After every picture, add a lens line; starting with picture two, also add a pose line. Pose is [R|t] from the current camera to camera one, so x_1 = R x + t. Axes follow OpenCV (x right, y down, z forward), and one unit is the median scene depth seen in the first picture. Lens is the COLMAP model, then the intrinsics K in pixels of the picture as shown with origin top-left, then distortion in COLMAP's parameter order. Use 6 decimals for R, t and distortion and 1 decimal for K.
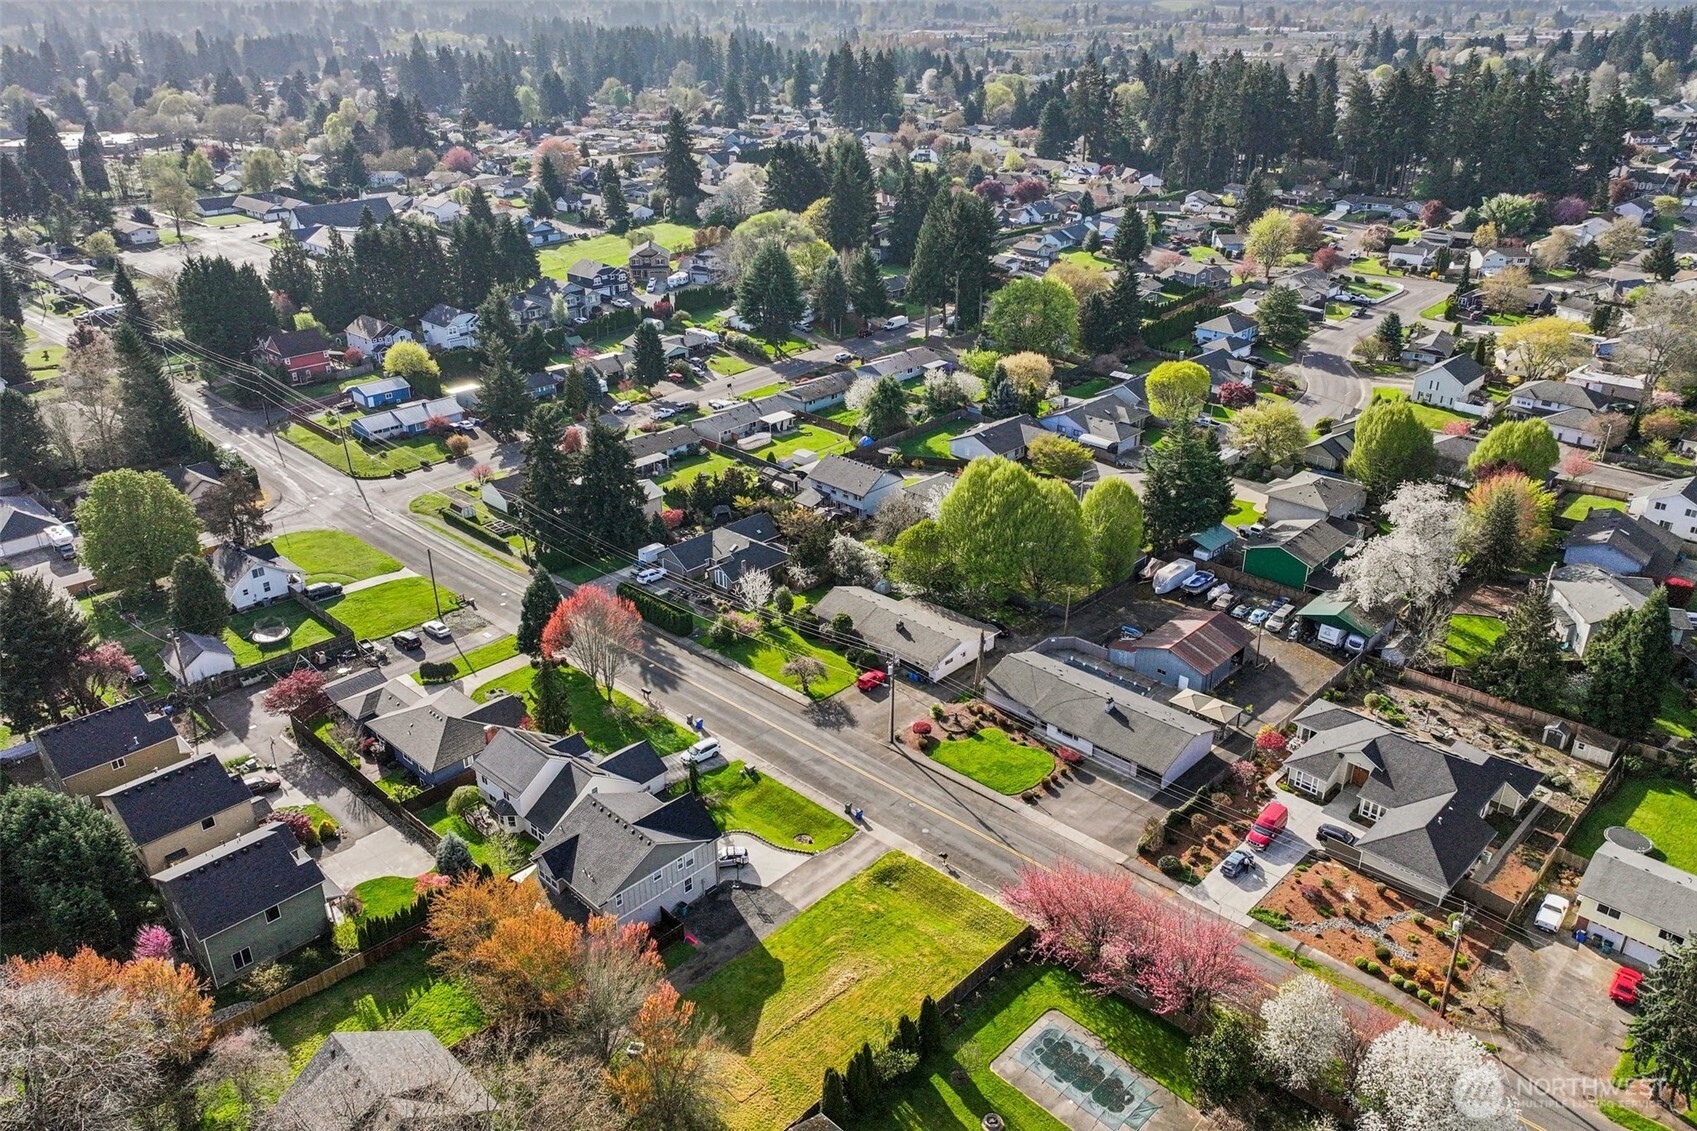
lens RADIAL K [[1220.8, 0, 854.1], [0, 1220.8, 558.2], [0, 0, 1]] dist [0.008777, -0.006211]
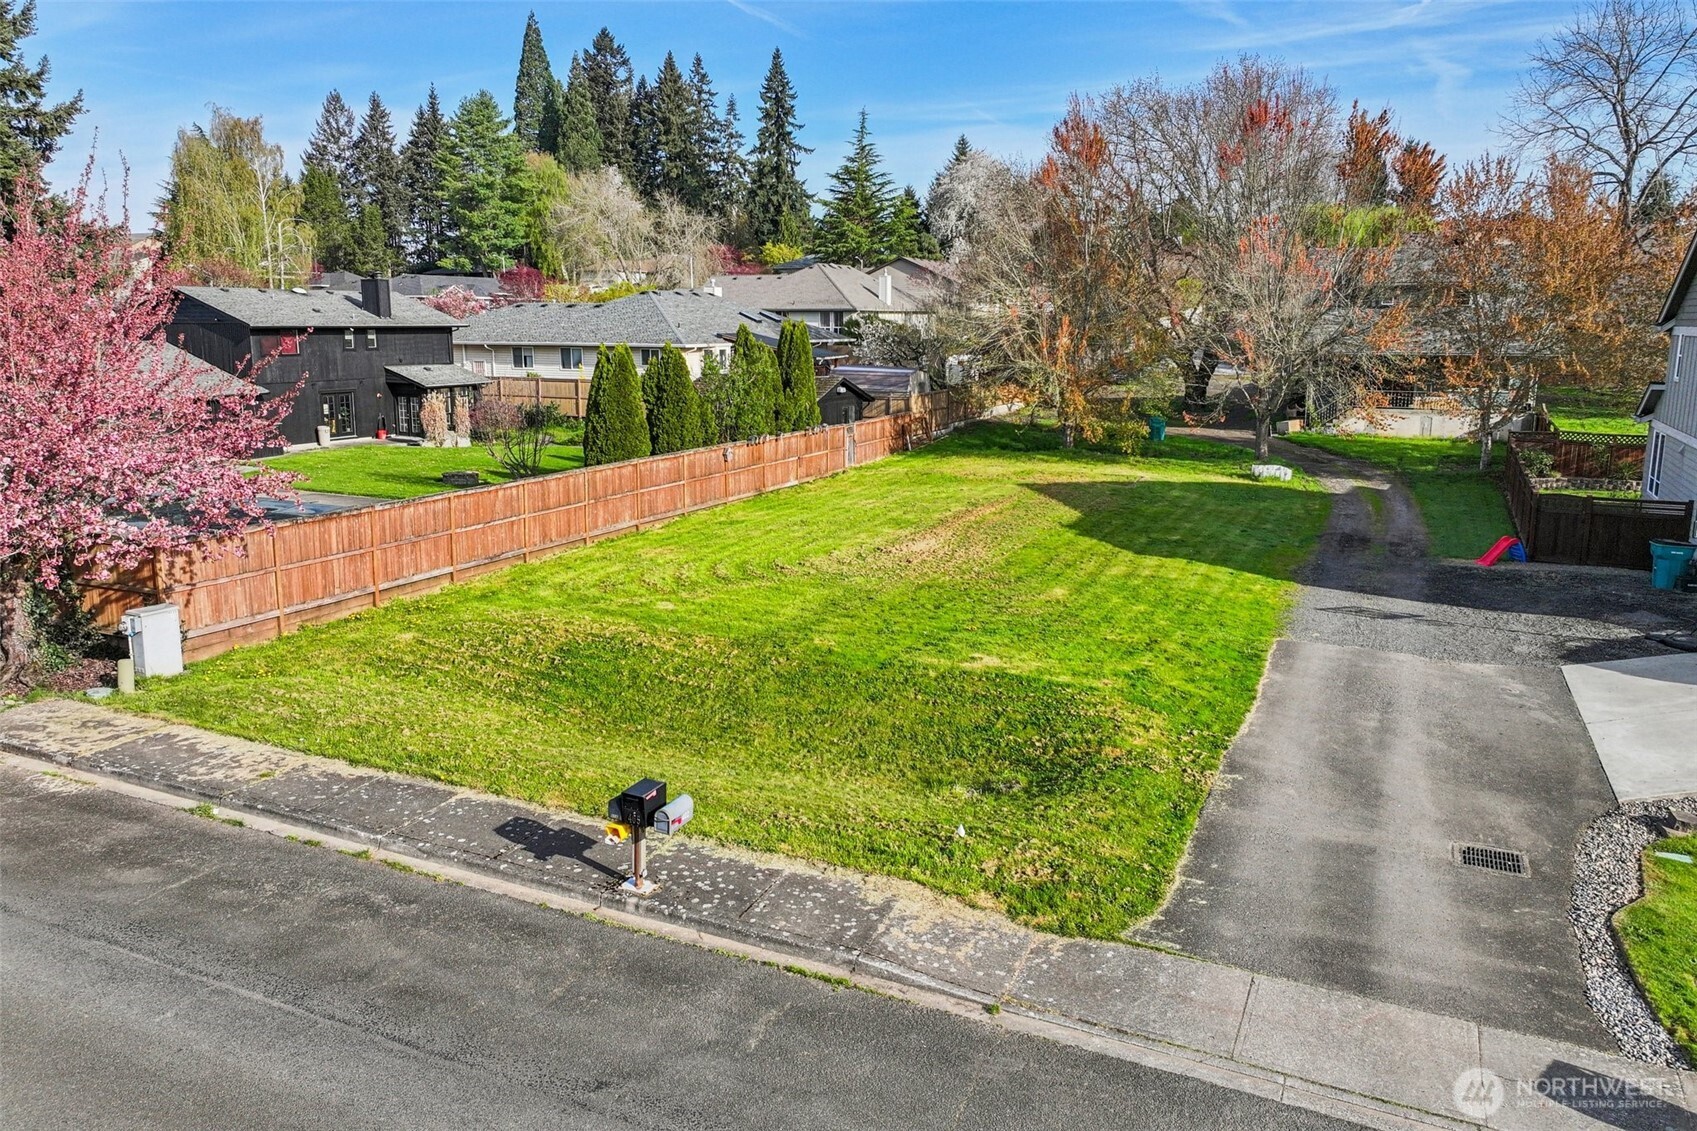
lens RADIAL K [[1197.4, 0, 852.4], [0, 1197.4, 555.1], [0, 0, 1]] dist [0.005598, 0.004169]
pose [[-0.948971, 0.061813, -0.309247, 0.074182], [-0.132136, 0.812440, 0.567874, 0.134978], [0.286347, 0.579759, -0.762814, 0.910126]]
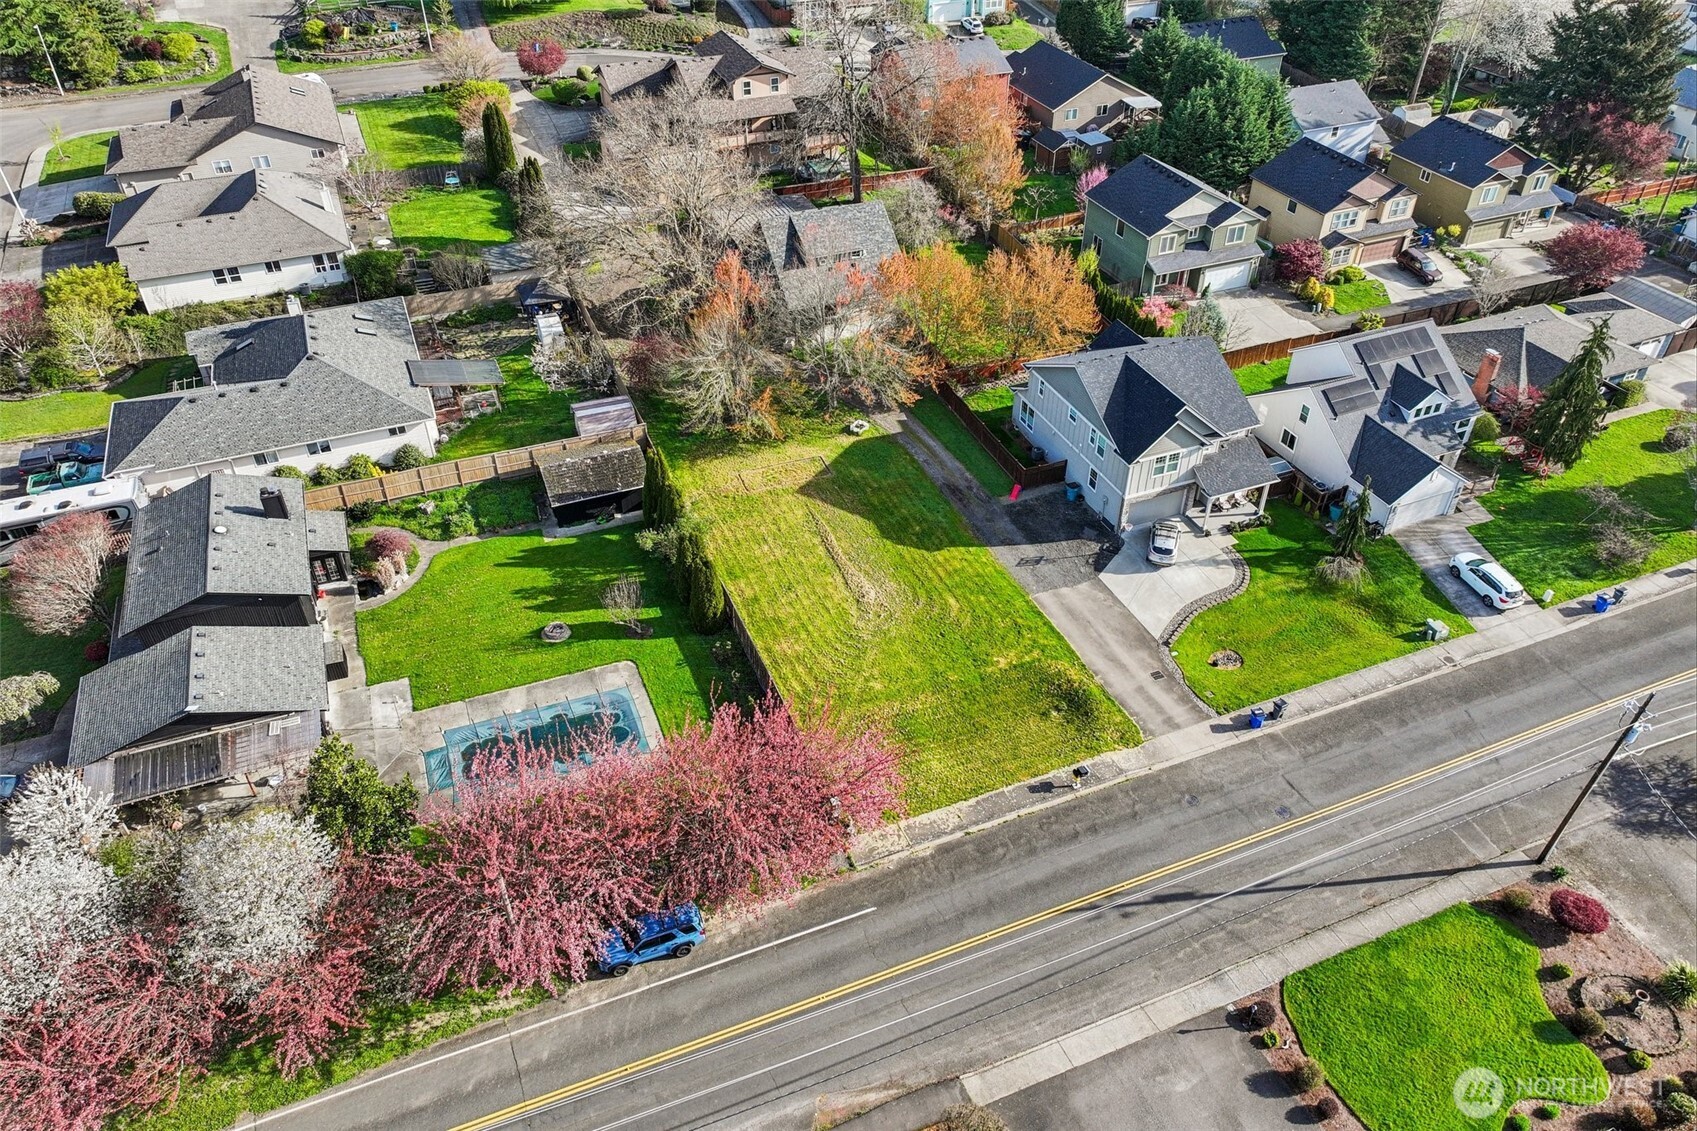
lens RADIAL K [[1187.4, 0, 848.5], [0, 1187.4, 565.5], [0, 0, 1]] dist [0.004555, 0.010339]
pose [[-0.405934, 0.567244, -0.716555, 0.359717], [-0.384290, 0.605429, 0.696977, -0.104648], [0.829180, 0.558291, -0.027779, 0.746817]]
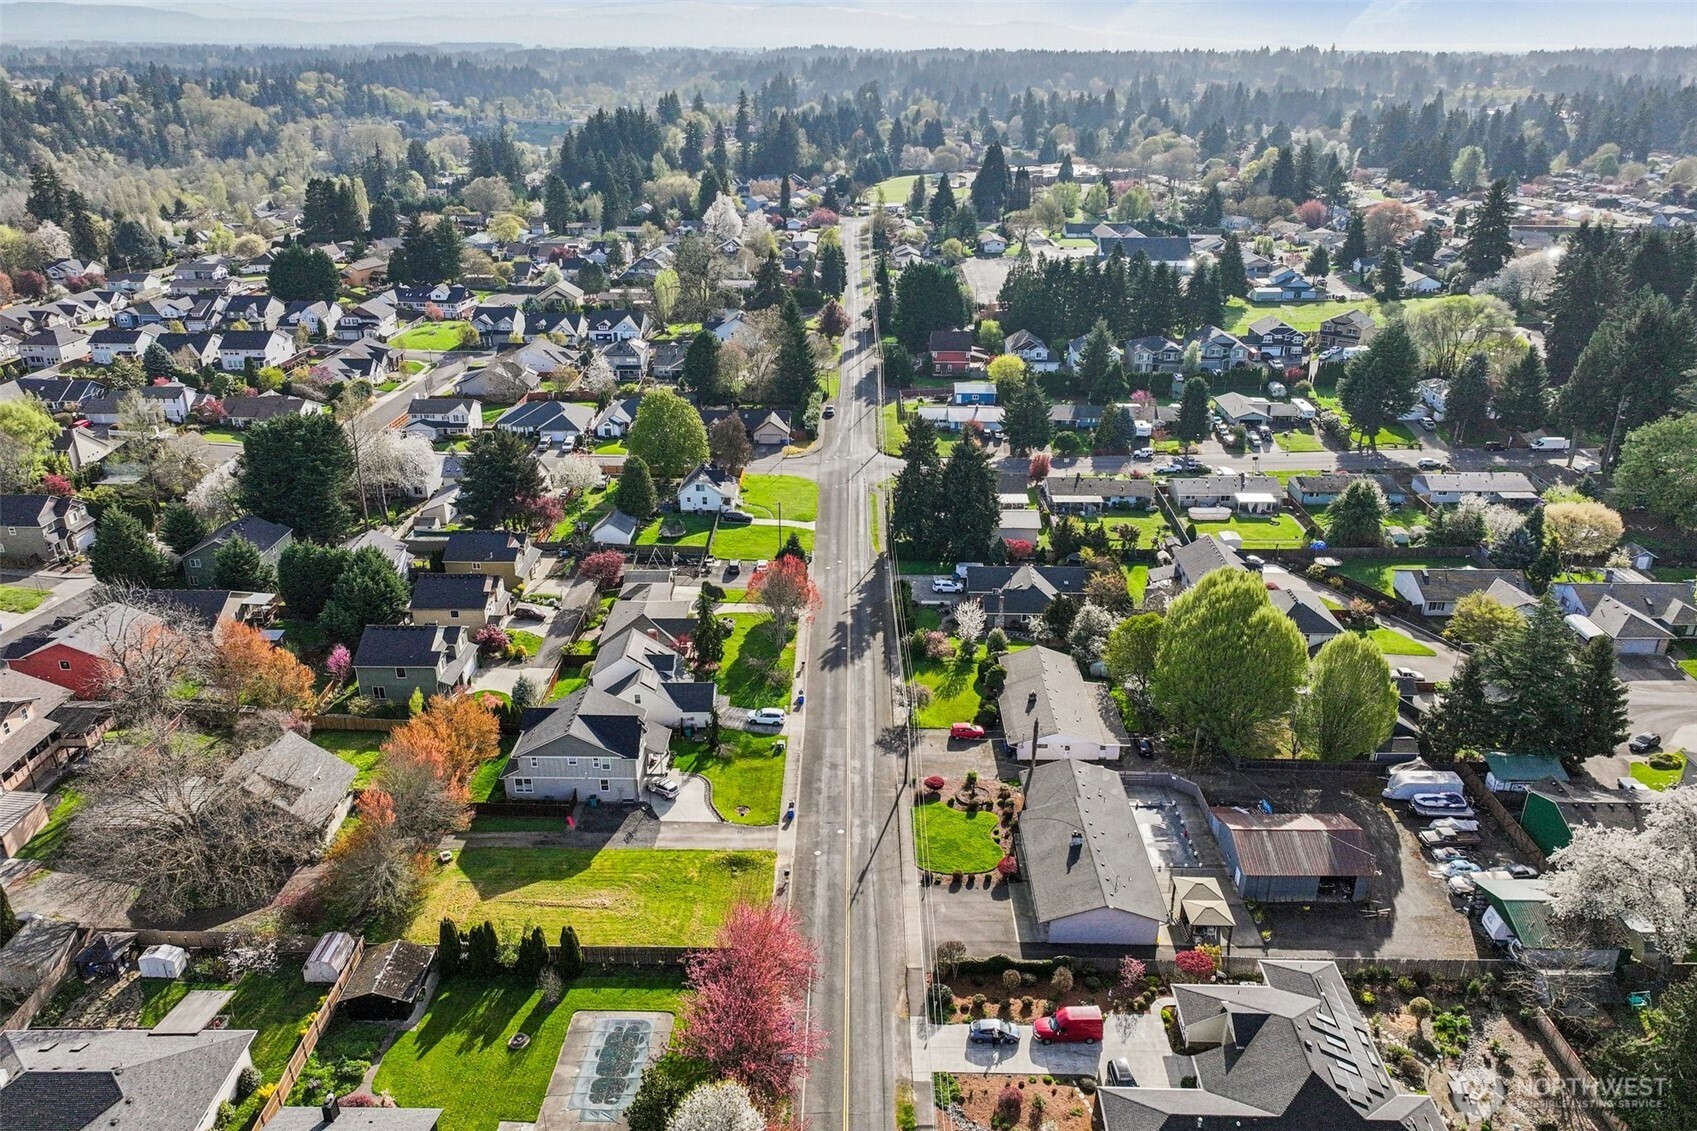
lens RADIAL K [[1212.7, 0, 854.6], [0, 1212.7, 571.1], [0, 0, 1]] dist [0.007310, 0.002474]
pose [[0.684599, 0.293635, -0.667160, 0.609727], [-0.311281, 0.945388, 0.096673, -0.096119], [0.659112, 0.141492, 0.738615, 0.207366]]
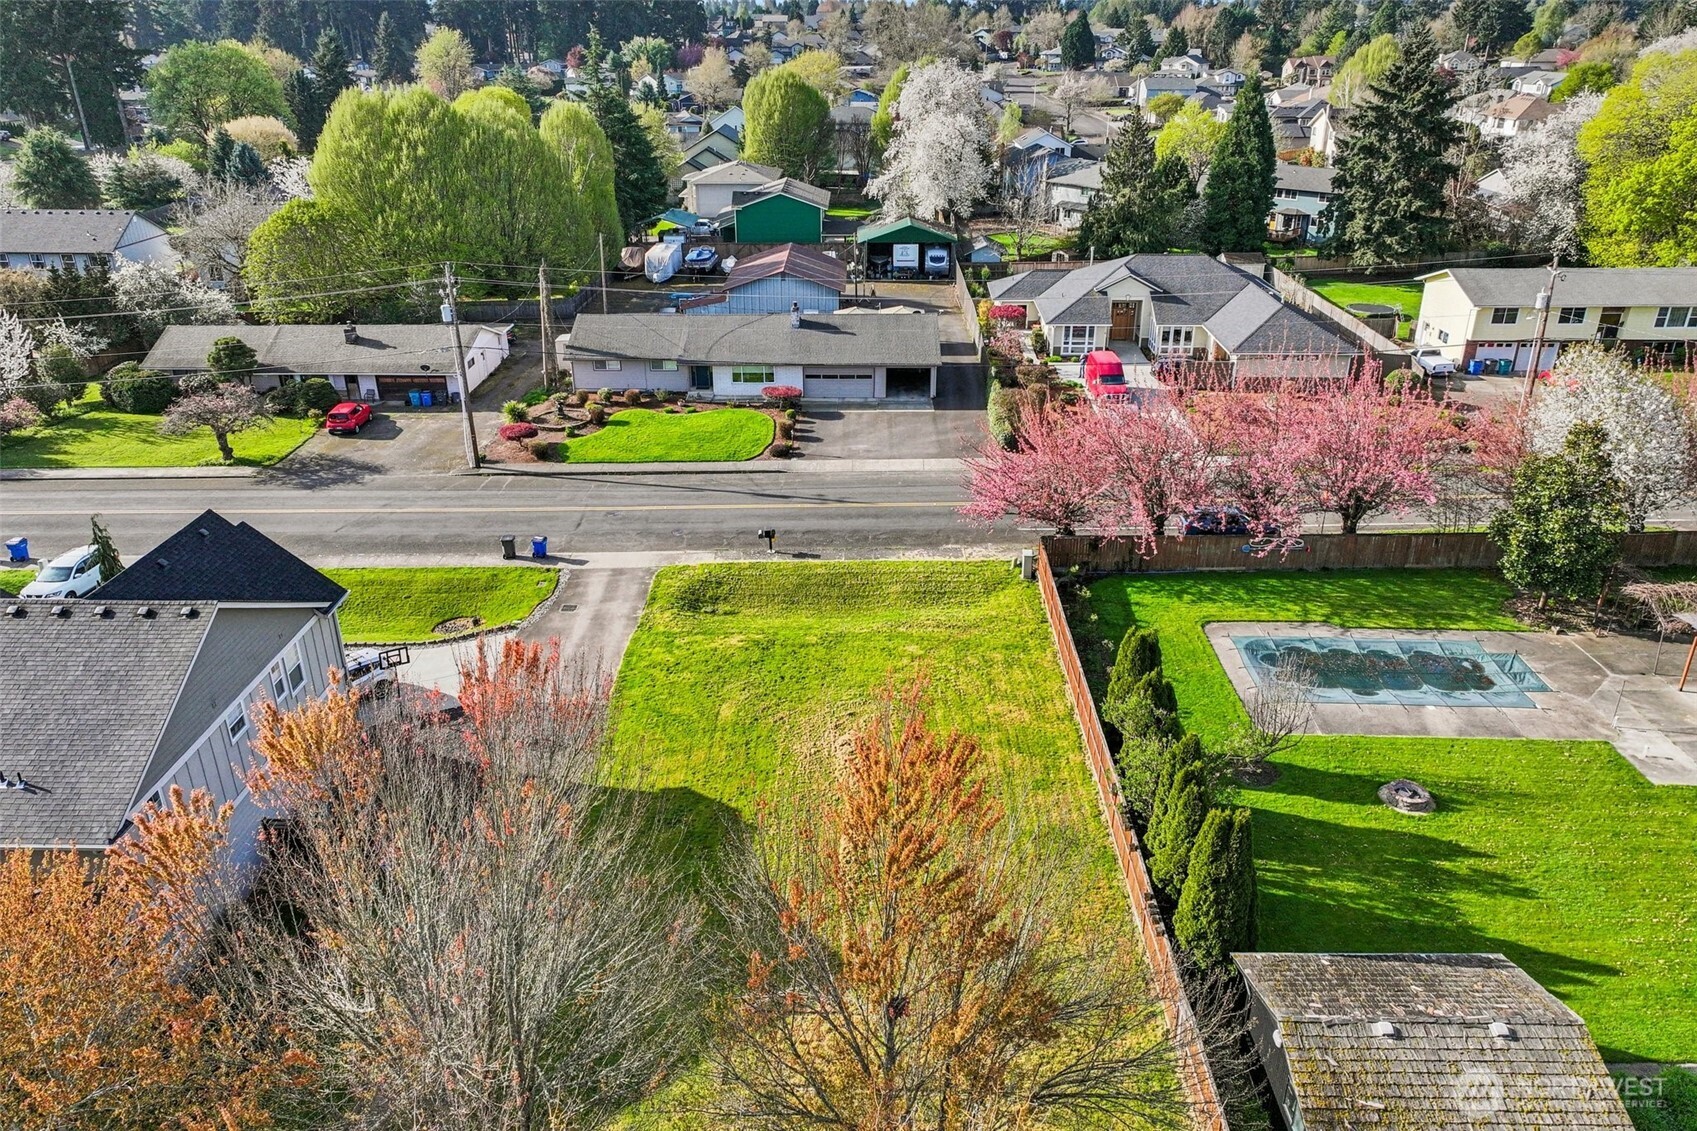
lens RADIAL K [[1197.4, 0, 852.4], [0, 1197.4, 555.1], [0, 0, 1]] dist [0.005598, 0.004169]
pose [[0.731000, -0.278278, 0.623057, -0.176901], [0.287778, 0.953619, 0.088283, 0.184827], [-0.618726, 0.114767, 0.777178, 0.506414]]
